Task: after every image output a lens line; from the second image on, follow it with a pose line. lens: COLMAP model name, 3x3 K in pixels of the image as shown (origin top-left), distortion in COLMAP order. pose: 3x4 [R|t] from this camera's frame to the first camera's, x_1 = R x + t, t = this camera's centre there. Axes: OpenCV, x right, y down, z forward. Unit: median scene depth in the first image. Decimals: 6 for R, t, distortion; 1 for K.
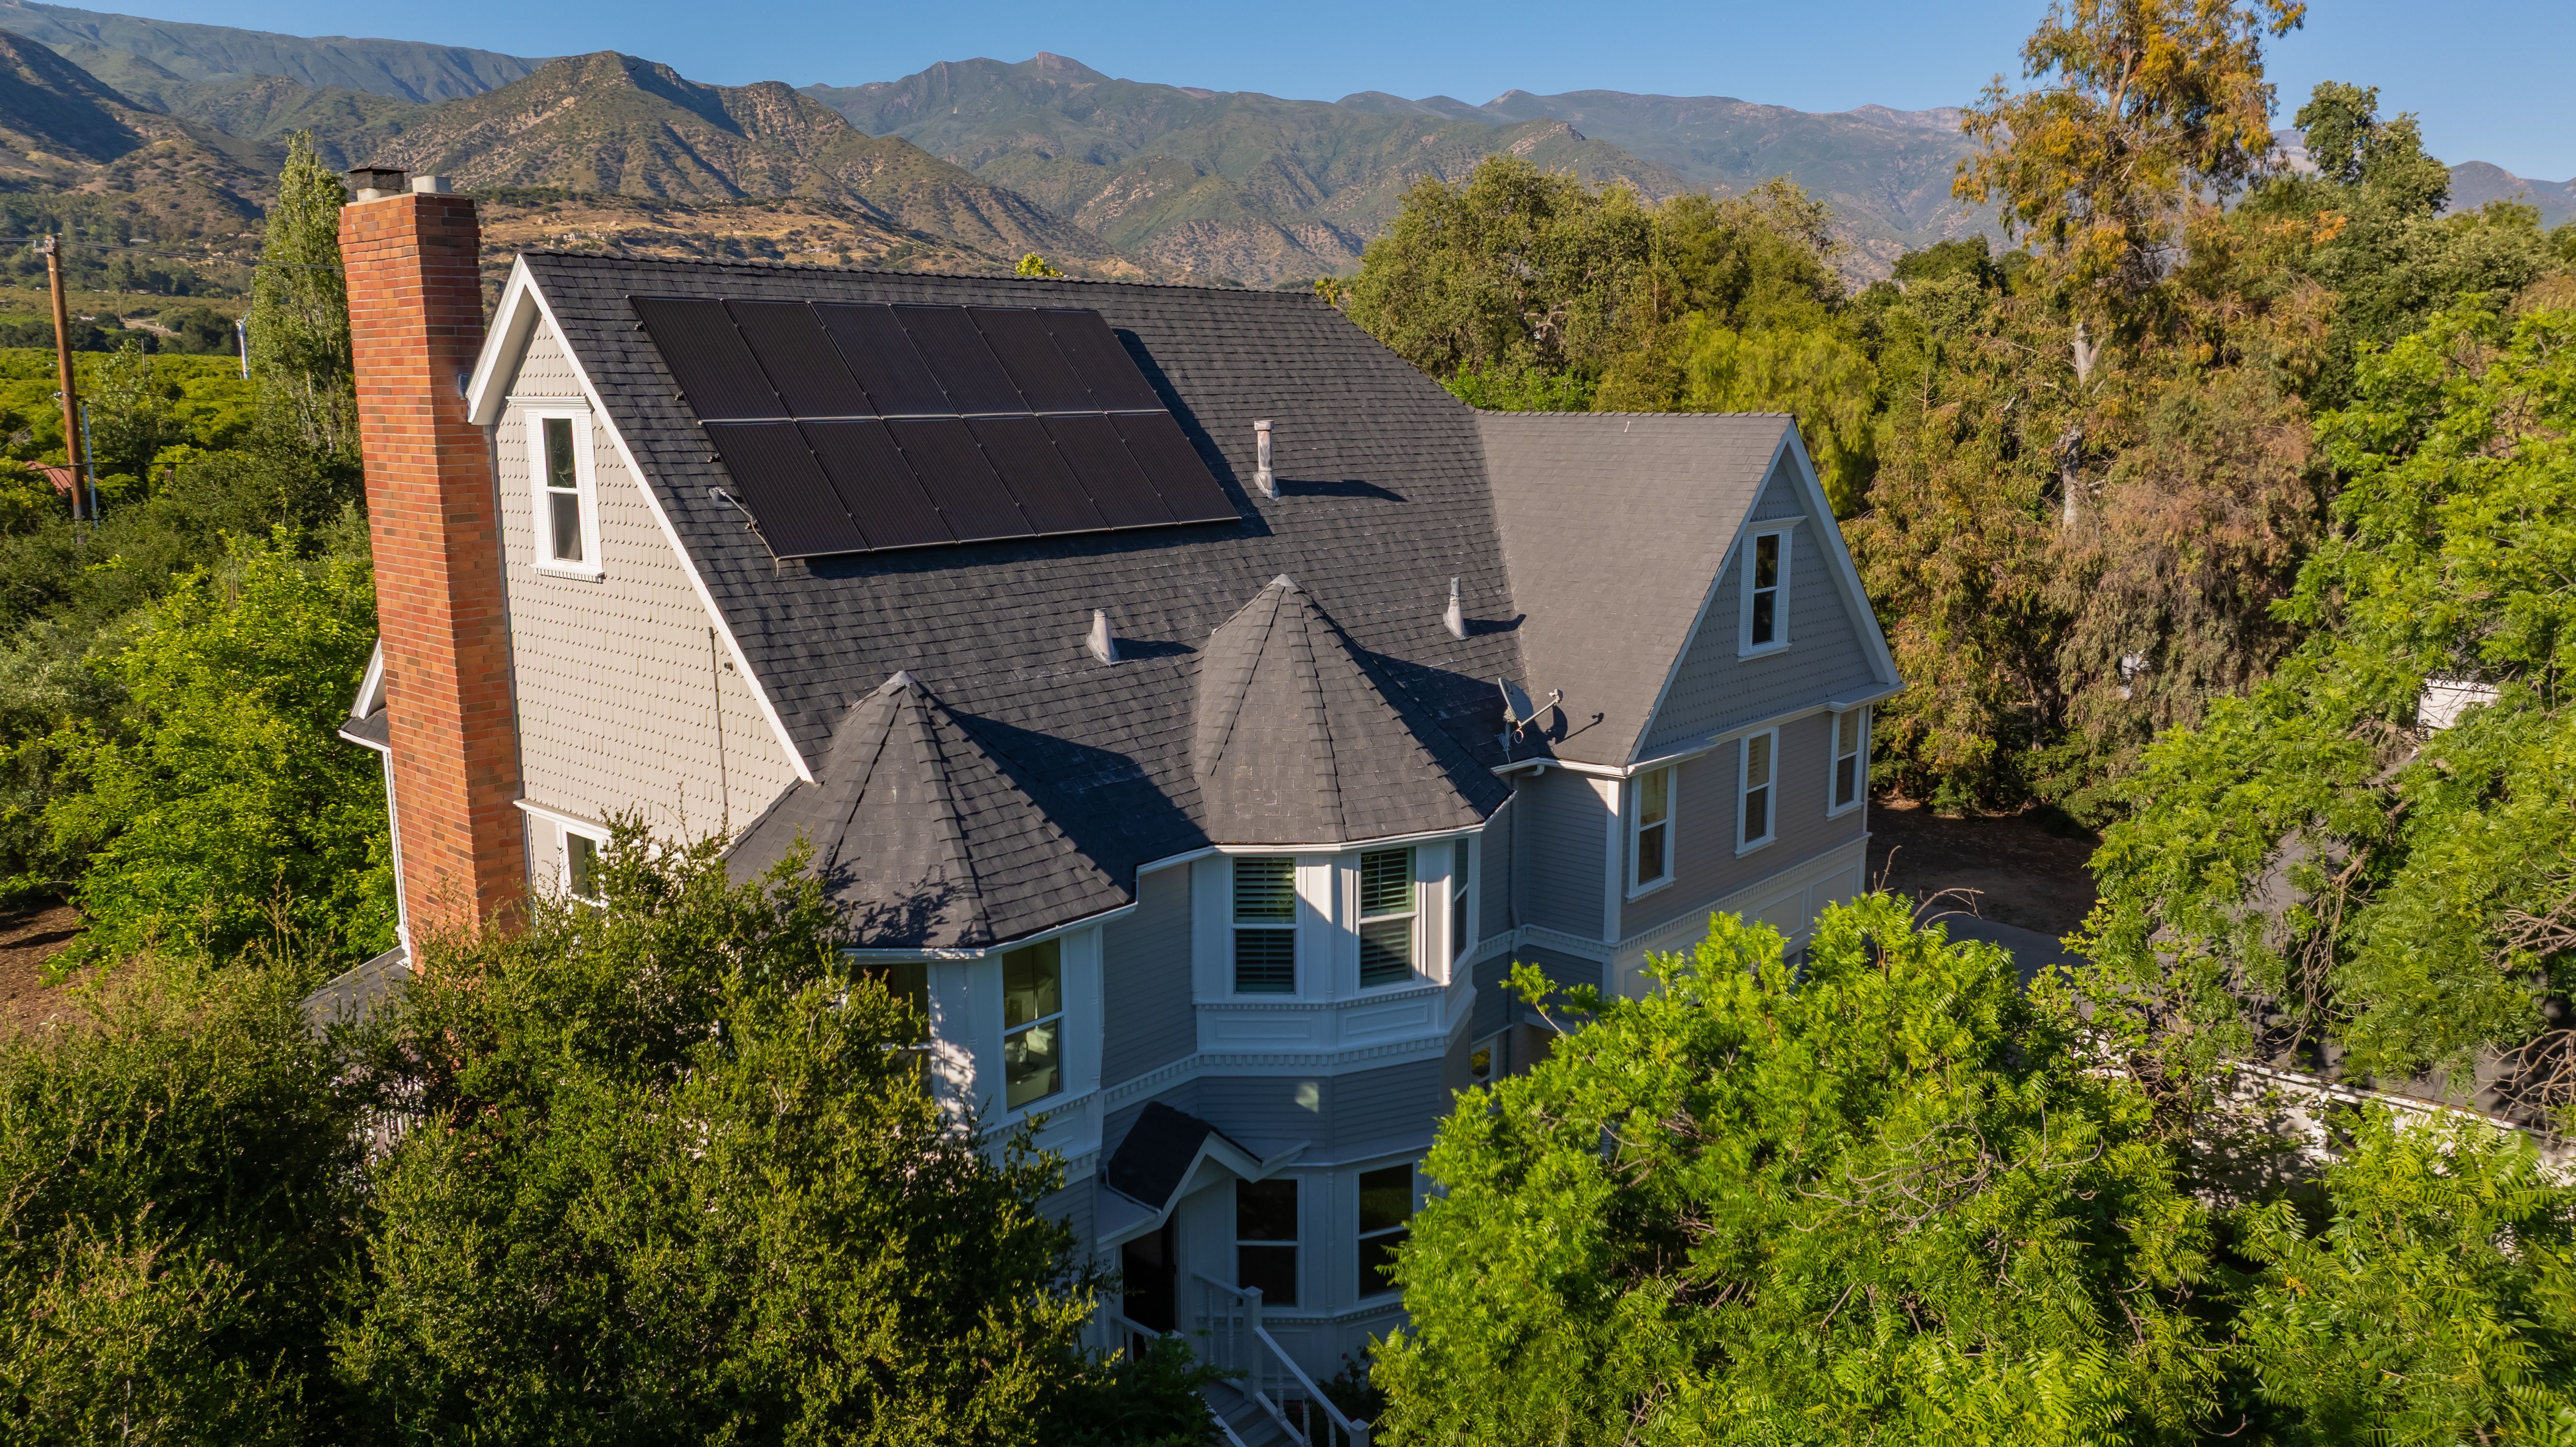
lens RADIAL K [[1800.9, 0, 1288.0], [0, 1800.9, 723.5], [0, 0, 1]] dist [-0.043981, 0.039921]
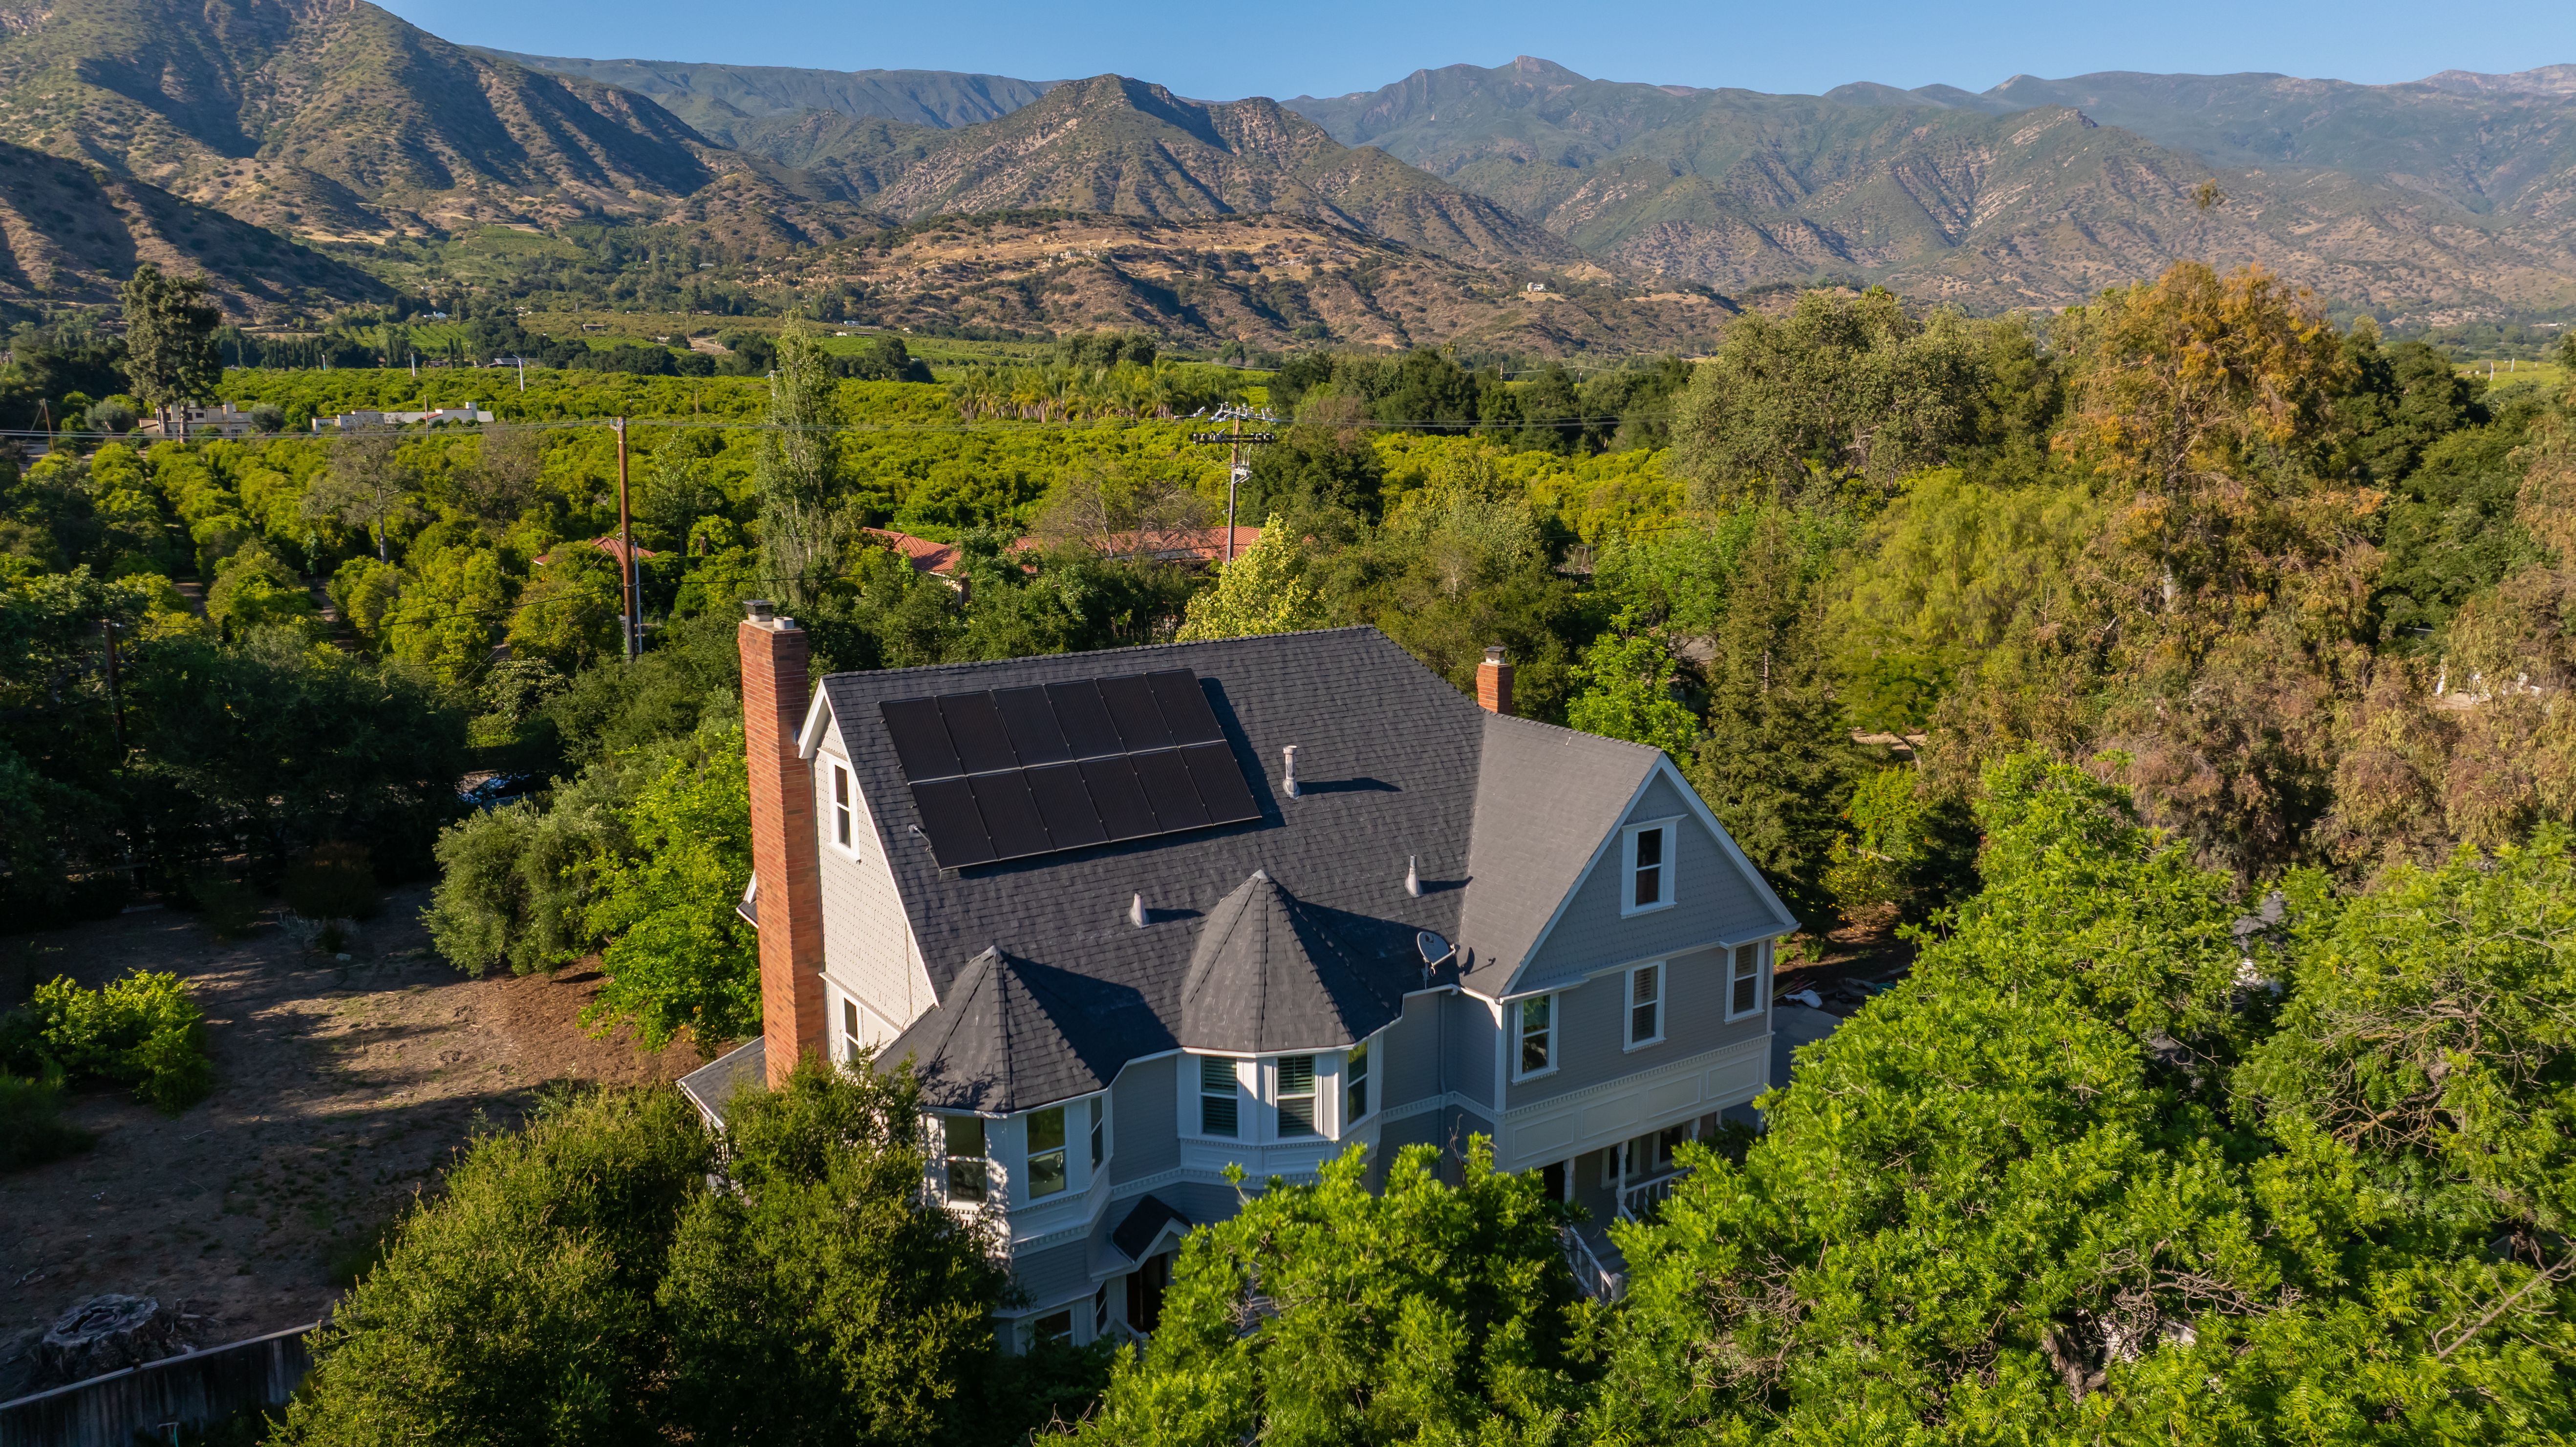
lens RADIAL K [[1800.9, 0, 1288.0], [0, 1800.9, 723.5], [0, 0, 1]] dist [-0.043981, 0.039921]
pose [[0.967931, 0.044068, -0.247319, 0.088069], [-0.044363, 0.999006, 0.004382, -0.047558], [0.247266, 0.006730, 0.968924, -0.116313]]
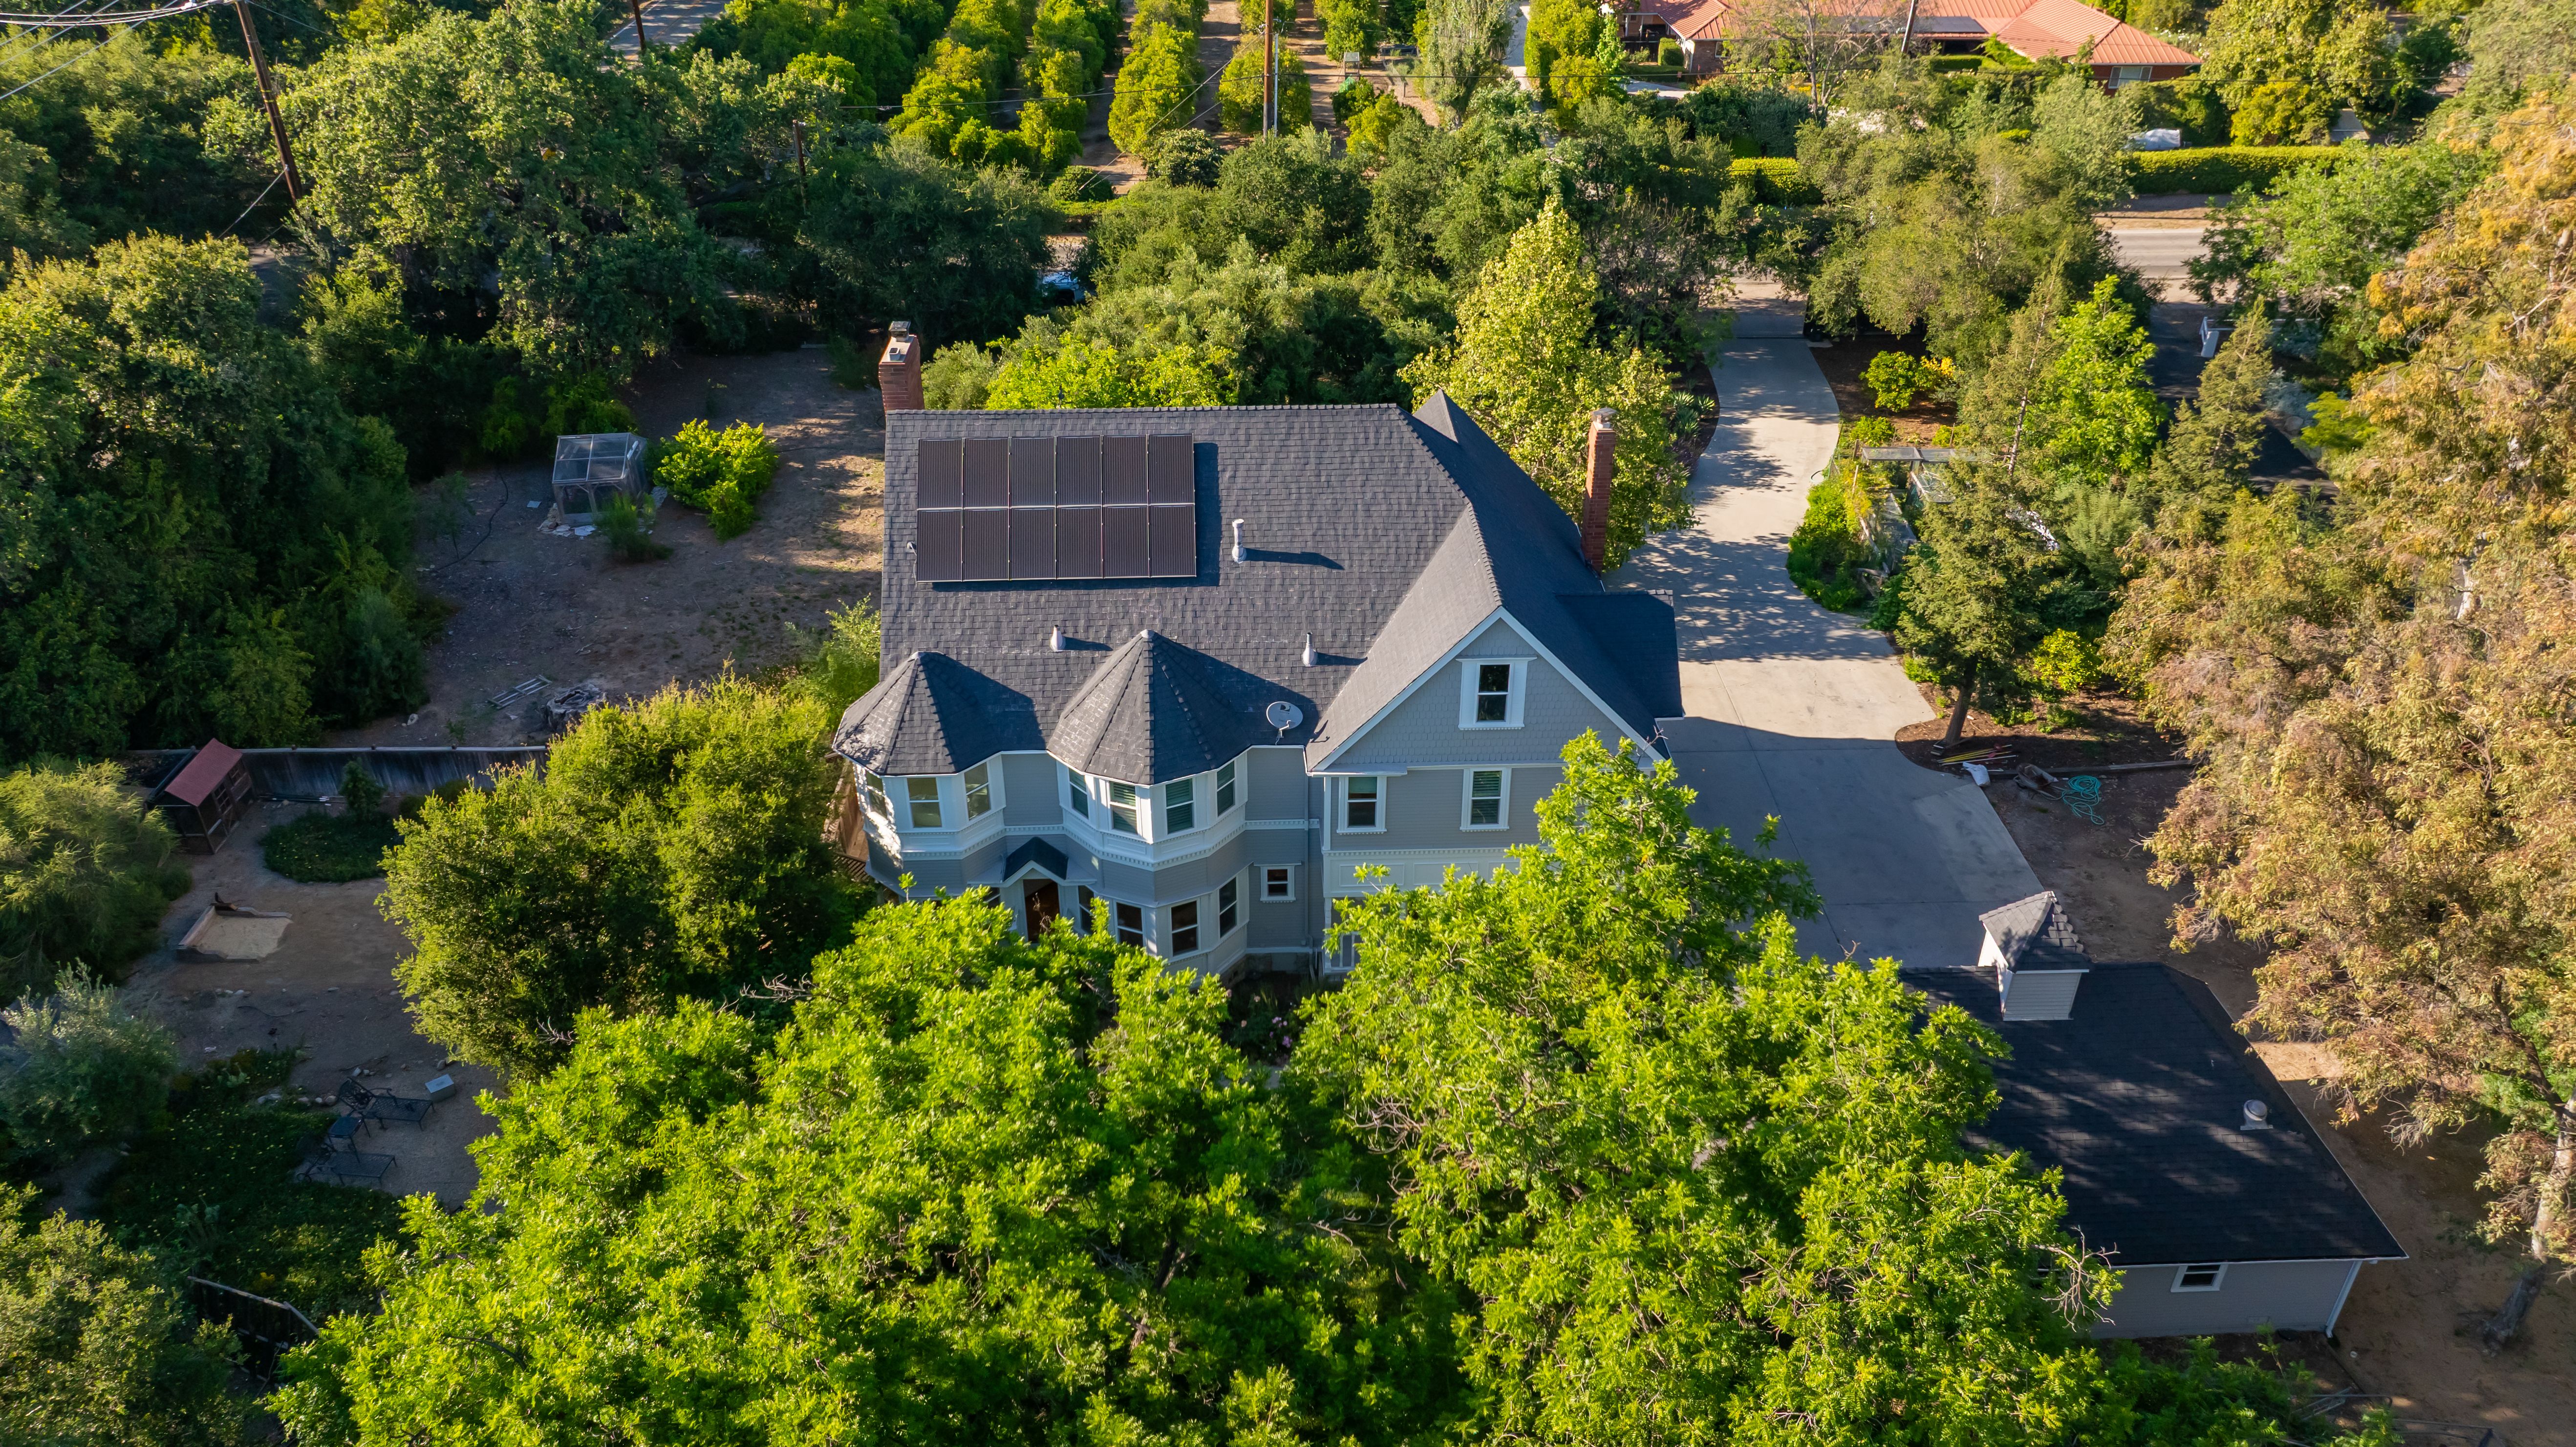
lens RADIAL K [[1800.9, 0, 1288.0], [0, 1800.9, 723.5], [0, 0, 1]] dist [-0.043981, 0.039921]
pose [[0.687526, 0.381405, -0.617931, 0.301691], [-0.134455, 0.903106, 0.407826, -0.180071], [0.713604, -0.197307, 0.672190, -0.058489]]
